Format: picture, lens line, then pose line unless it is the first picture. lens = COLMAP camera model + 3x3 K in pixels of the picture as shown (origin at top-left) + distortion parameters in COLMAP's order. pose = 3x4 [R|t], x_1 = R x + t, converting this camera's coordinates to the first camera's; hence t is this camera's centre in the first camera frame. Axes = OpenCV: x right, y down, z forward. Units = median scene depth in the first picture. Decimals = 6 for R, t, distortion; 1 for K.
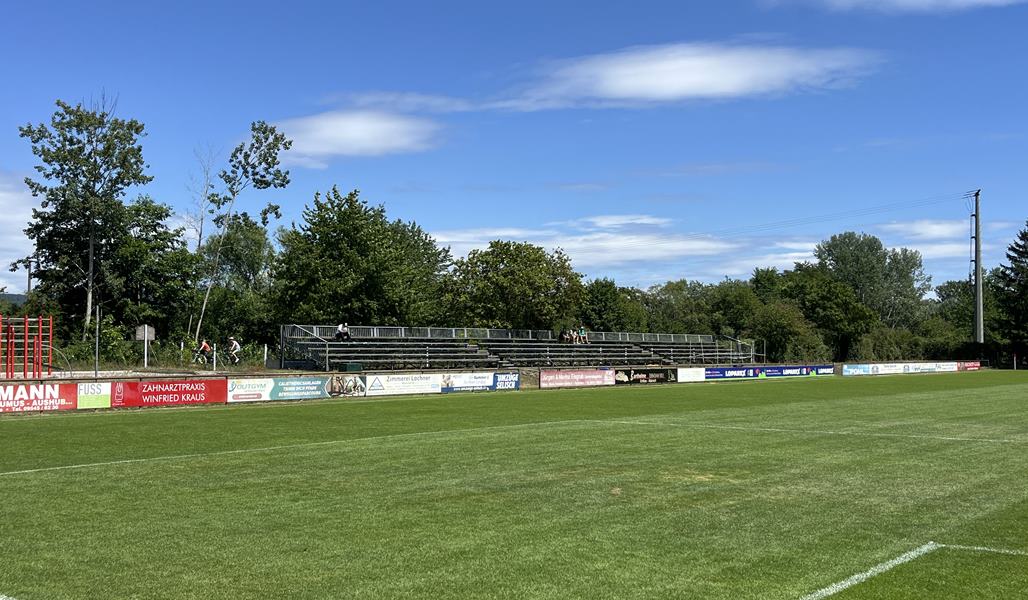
lens RADIAL K [[1041.9, 0, 514.0], [0, 1041.9, 300.0], [0, 0, 1]] dist [0.058112, -0.008072]
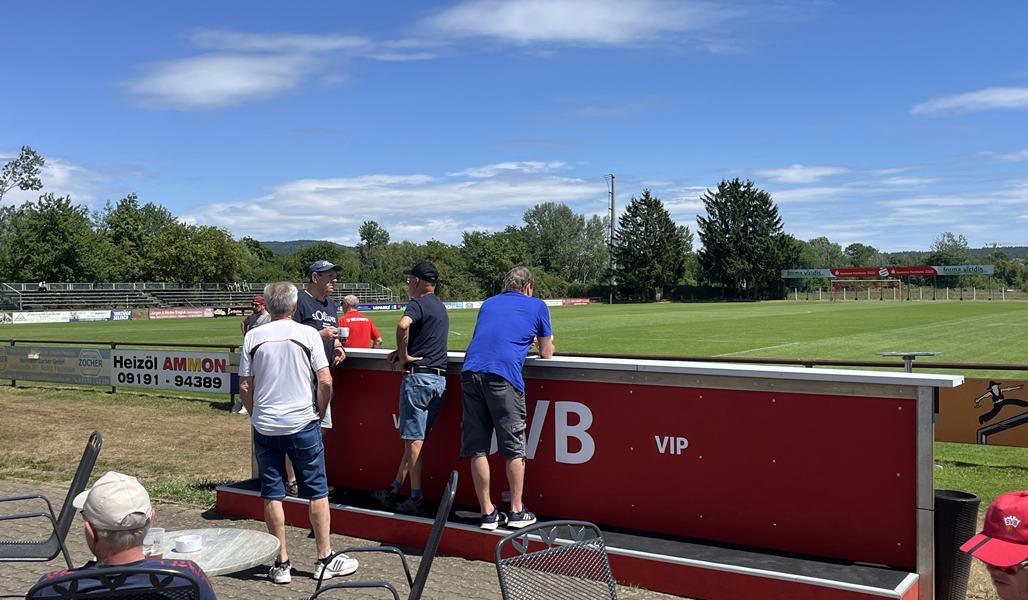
lens RADIAL K [[1015.8, 0, 541.5], [0, 1015.8, 294.4], [0, 0, 1]] dist [0.017823, -0.003084]
pose [[0.997310, -0.012161, 0.072289, 0.486821], [0.008449, 0.998641, 0.051434, -0.032859], [-0.072816, -0.050685, 0.996057, -0.634905]]
